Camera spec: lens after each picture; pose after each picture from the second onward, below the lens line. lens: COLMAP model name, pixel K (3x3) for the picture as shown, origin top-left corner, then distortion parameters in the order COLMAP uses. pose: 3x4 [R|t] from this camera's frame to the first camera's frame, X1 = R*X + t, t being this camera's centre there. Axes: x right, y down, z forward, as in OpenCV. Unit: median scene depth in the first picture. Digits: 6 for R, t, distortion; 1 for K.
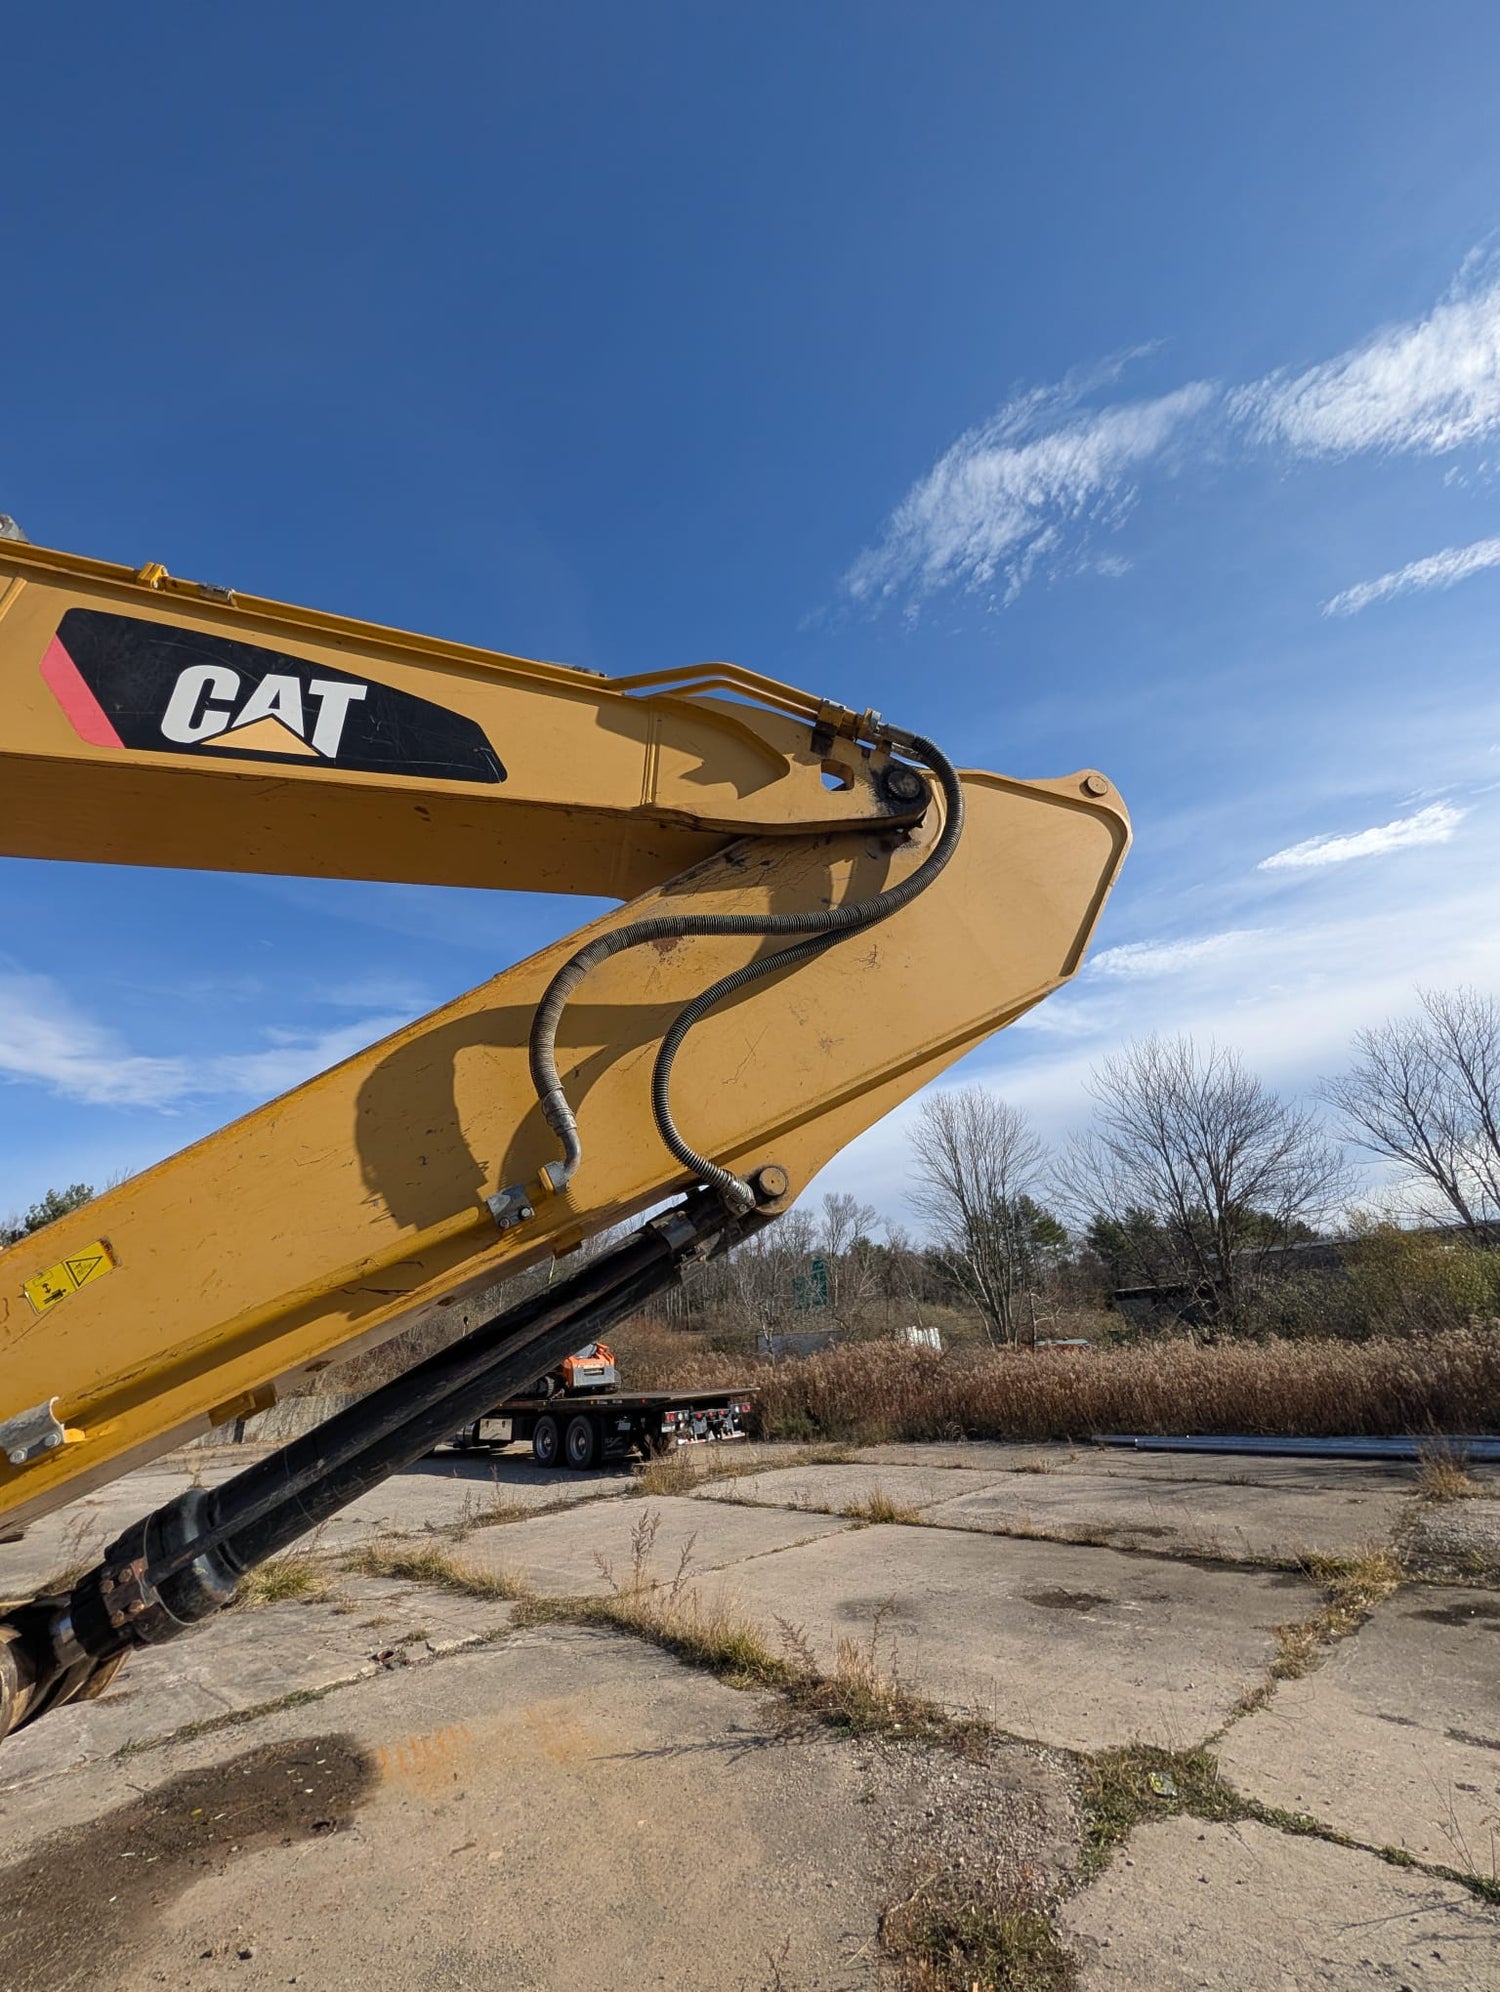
lens RADIAL K [[761.7, 0, 760.4], [0, 761.7, 996.8], [0, 0, 1]] dist [-0.000535, 0.000219]
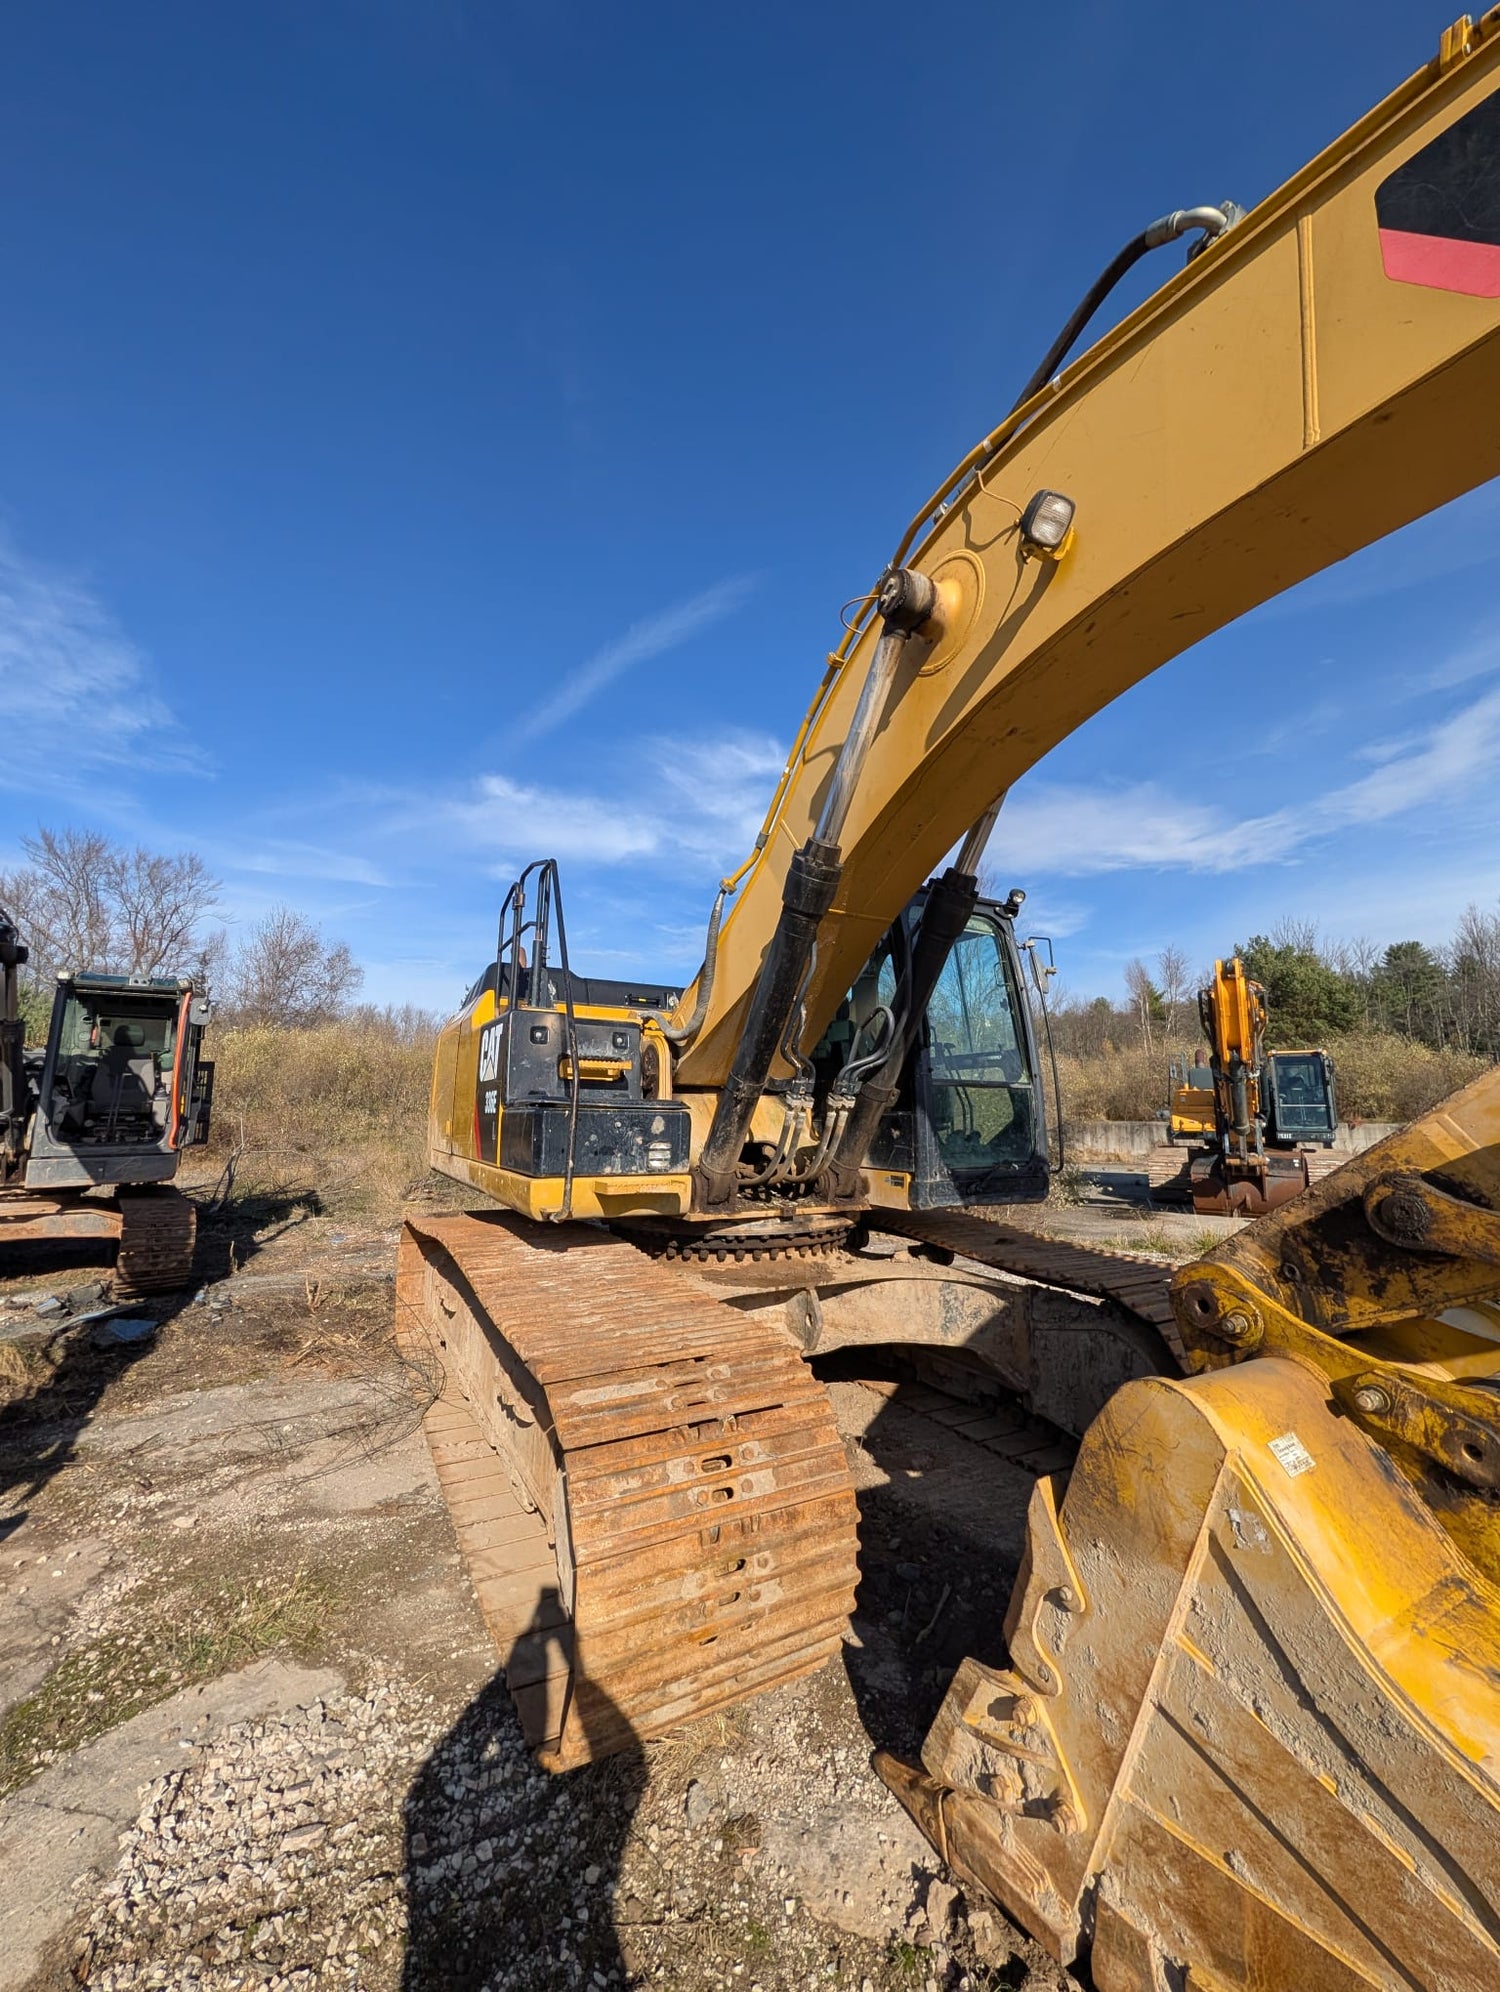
lens RADIAL K [[764.3, 0, 742.4], [0, 764.3, 988.3], [0, 0, 1]] dist [-0.001540, -0.000218]
pose [[0.272554, -0.095994, -0.957340, -0.247391], [0.390625, 0.920355, 0.018926, -0.002986], [0.879276, -0.379119, 0.288344, -0.109236]]
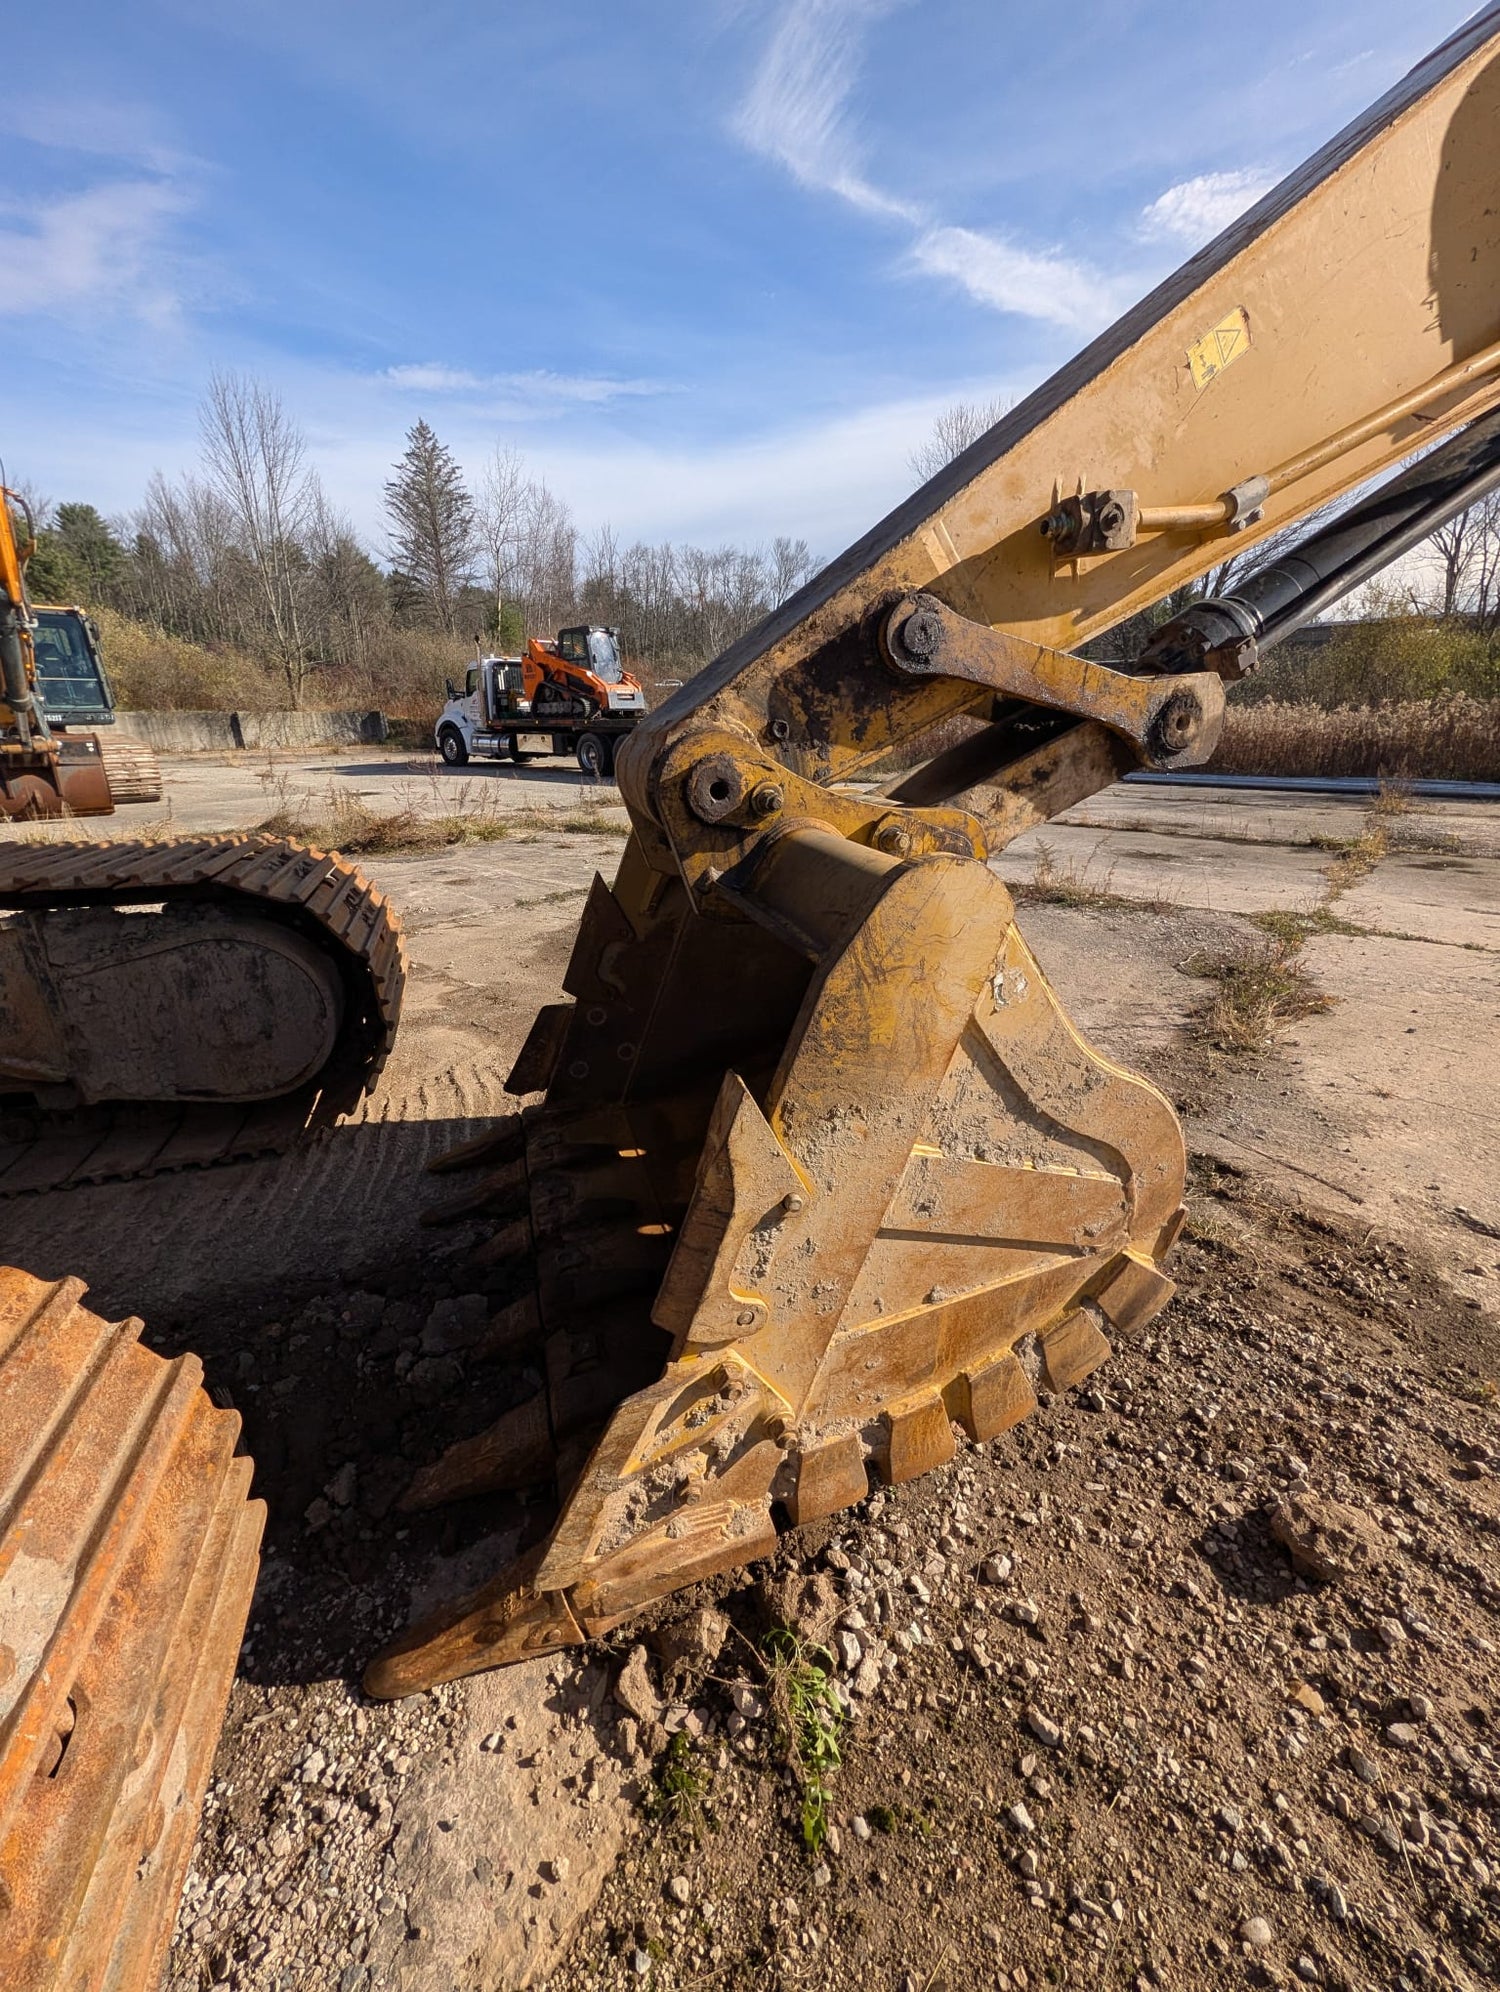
lens RADIAL K [[760.1, 0, 756.0], [0, 760.1, 995.4], [0, 0, 1]] dist [0.001660, -0.000092]
pose [[0.993899, 0.014811, 0.109296, -0.750544], [-0.088370, 0.699886, 0.708767, 0.146733], [-0.065997, -0.714101, 0.696925, -0.099304]]
